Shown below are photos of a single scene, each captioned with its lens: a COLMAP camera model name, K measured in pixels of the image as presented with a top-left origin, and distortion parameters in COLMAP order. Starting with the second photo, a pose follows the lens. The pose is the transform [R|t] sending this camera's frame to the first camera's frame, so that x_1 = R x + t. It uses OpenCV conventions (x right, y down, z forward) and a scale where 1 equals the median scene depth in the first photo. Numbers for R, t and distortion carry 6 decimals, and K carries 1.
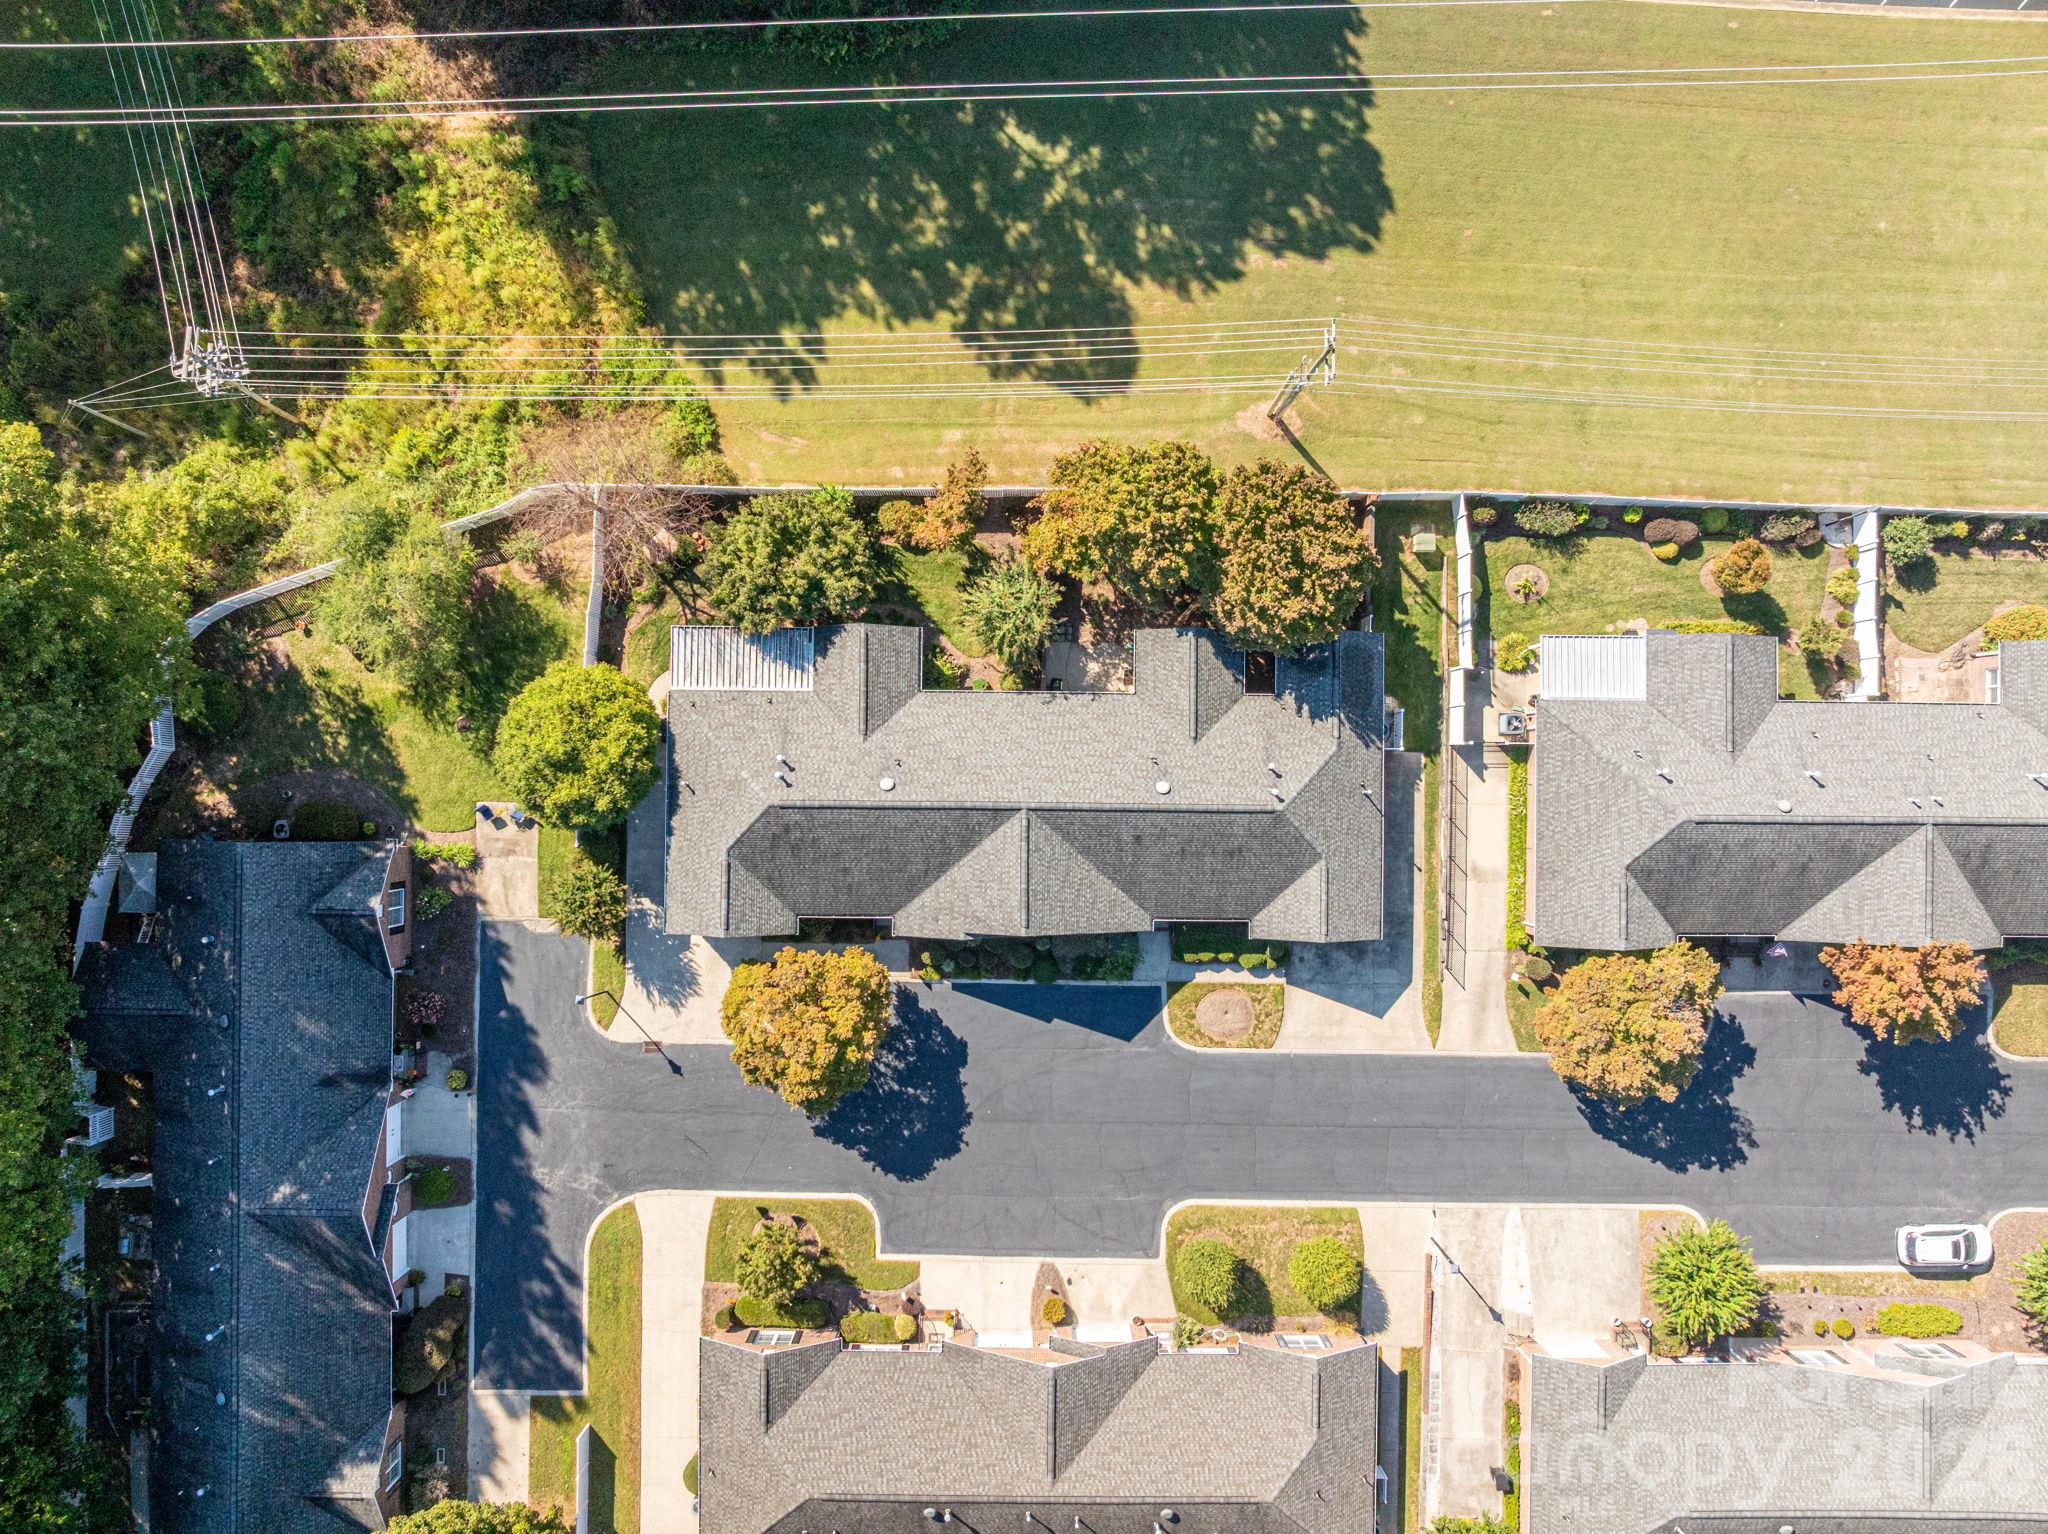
lens RADIAL K [[1451.0, 0, 1024.0], [0, 1451.0, 767.0], [0, 0, 1]] dist [-0.018524, -0.026980]
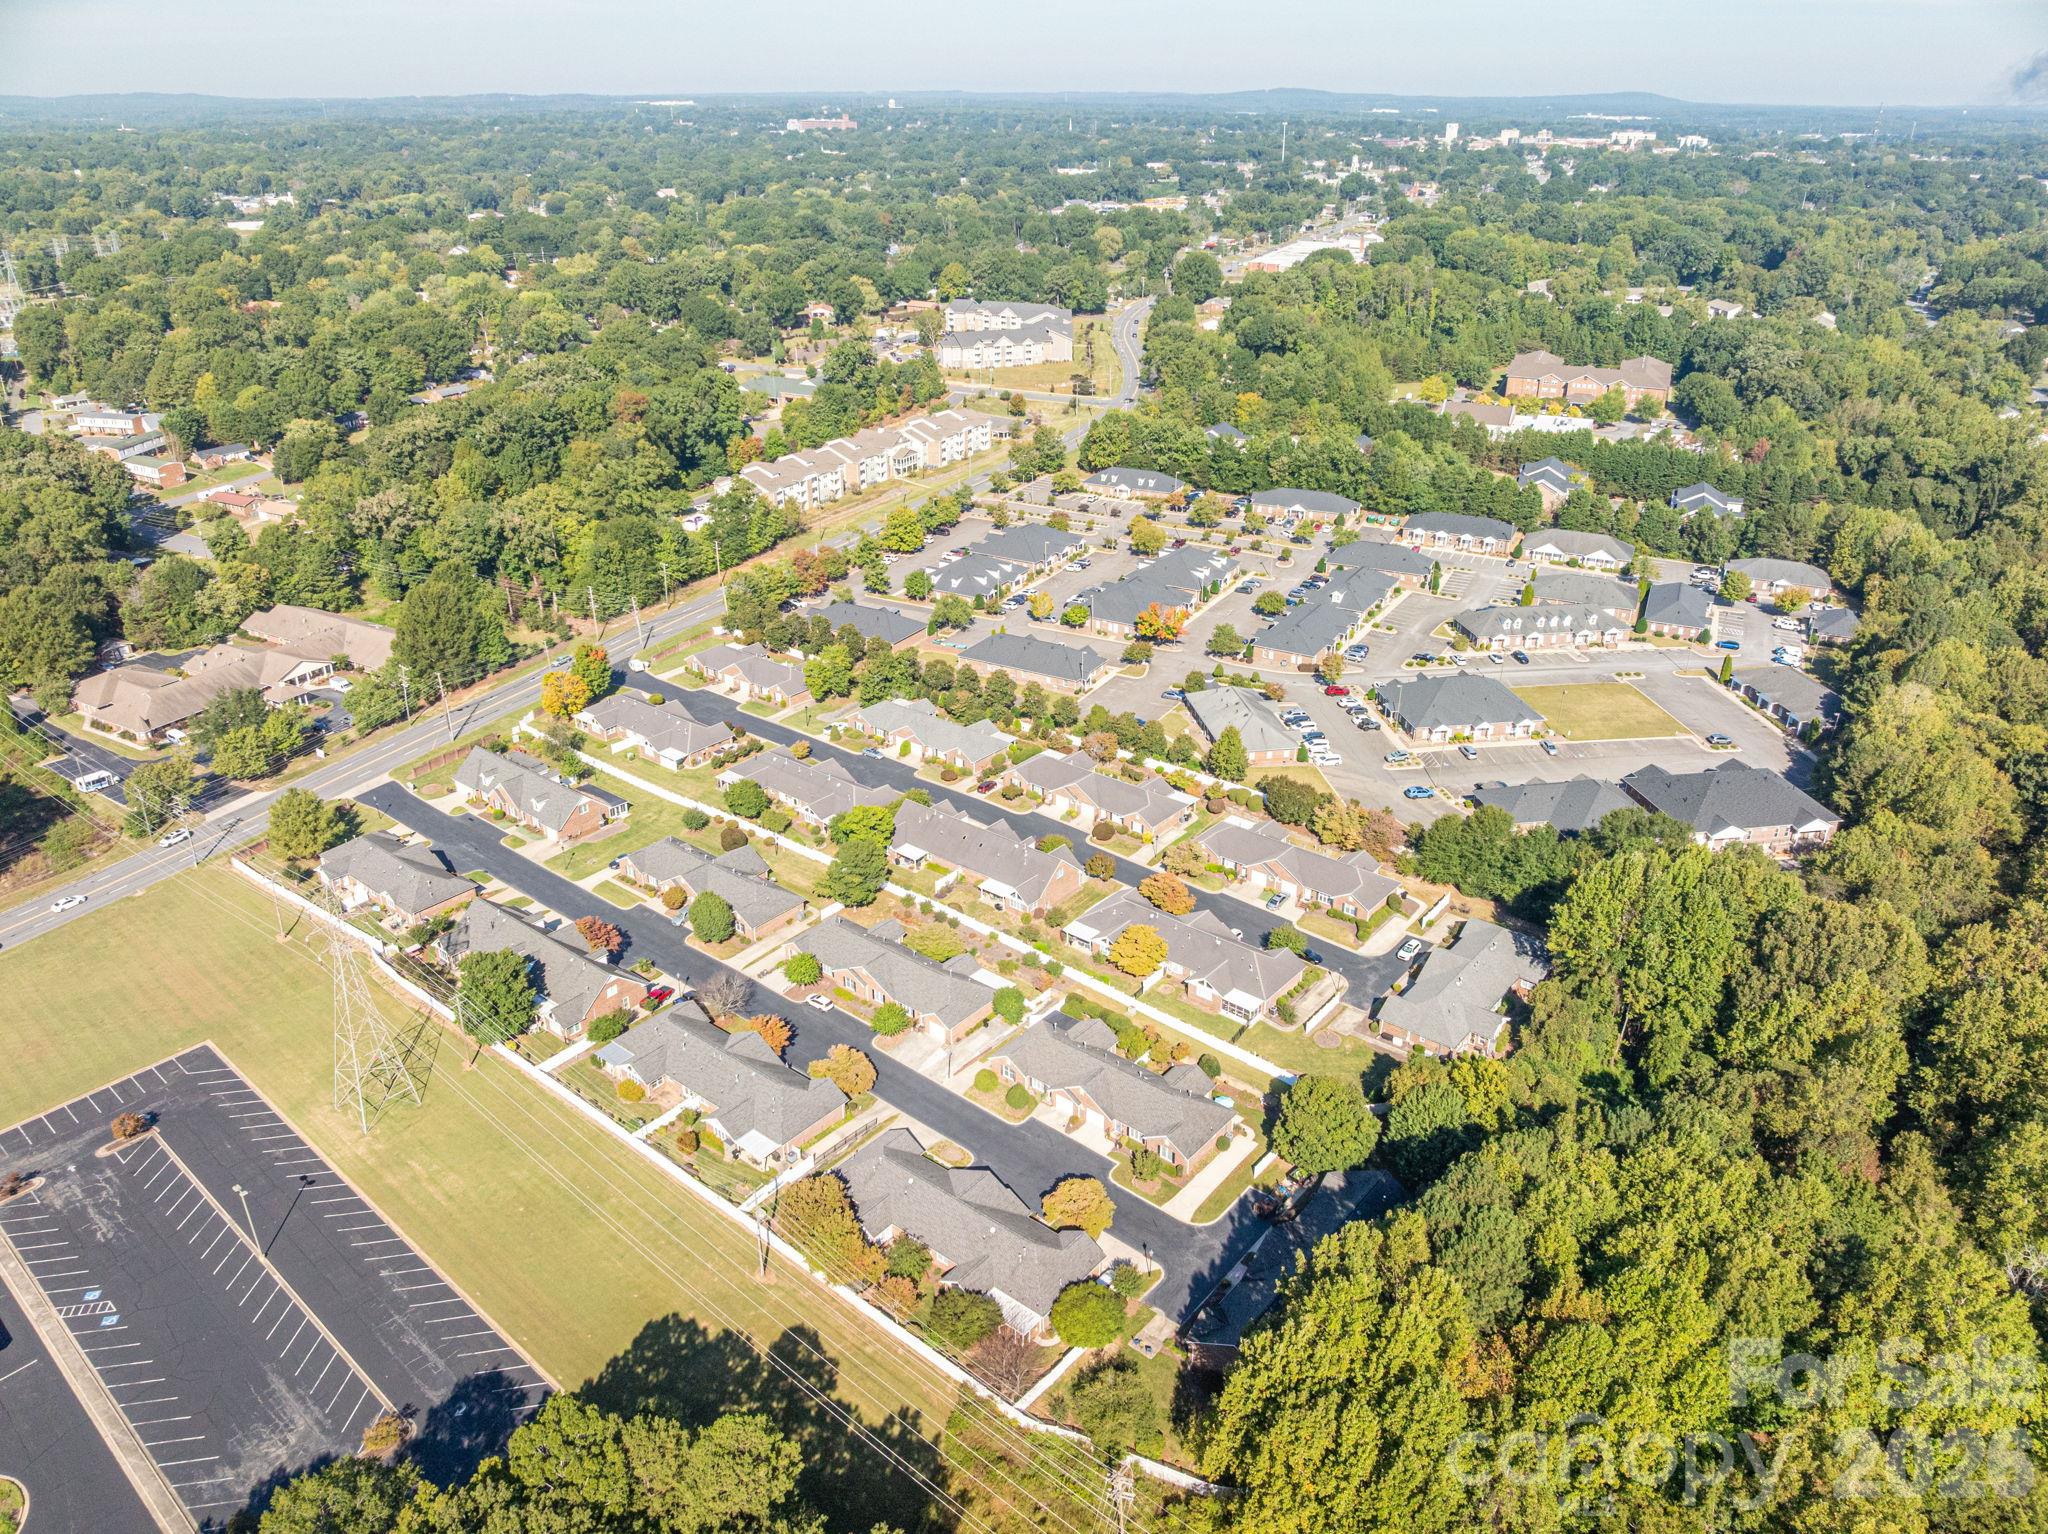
lens RADIAL K [[1451.0, 0, 1024.0], [0, 1451.0, 767.0], [0, 0, 1]] dist [-0.018524, -0.026980]
pose [[-0.784598, -0.275470, 0.555448, -1.174356], [0.619756, -0.323071, 0.715211, -1.339279], [-0.017569, 0.905396, 0.424205, -0.688233]]
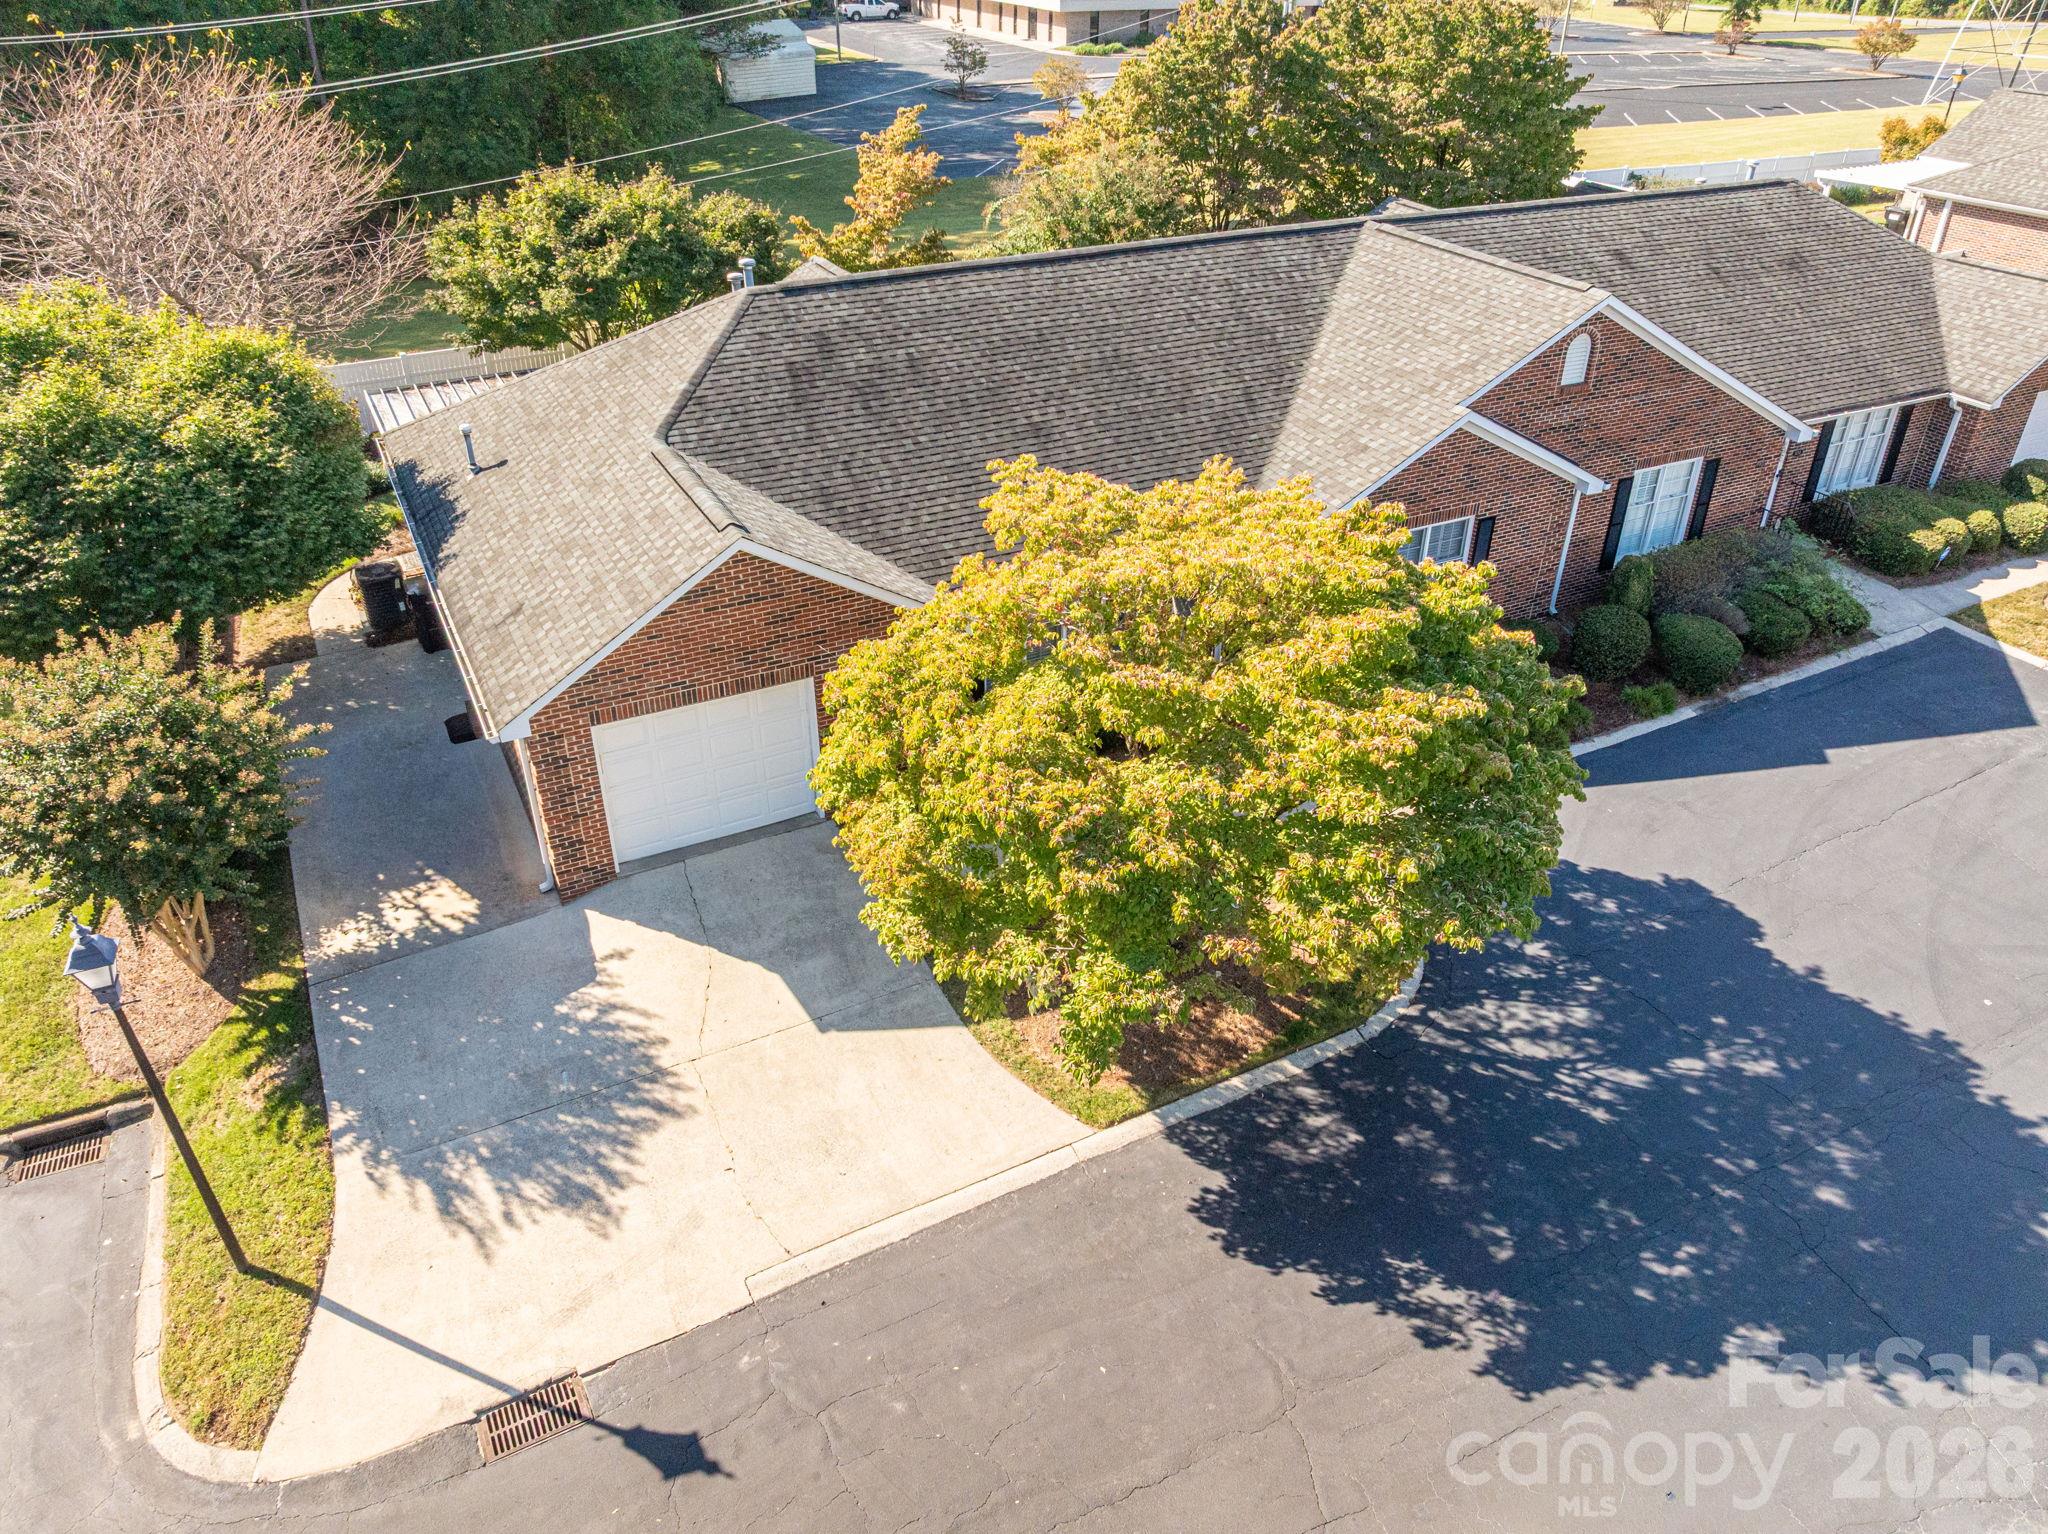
lens RADIAL K [[1451.0, 0, 1024.0], [0, 1451.0, 767.0], [0, 0, 1]] dist [-0.018524, -0.026980]
pose [[0.885052, -0.256326, 0.388561, -0.251804], [0.465477, 0.480624, -0.743190, 0.323797], [0.003747, 0.838628, 0.544691, 0.834241]]
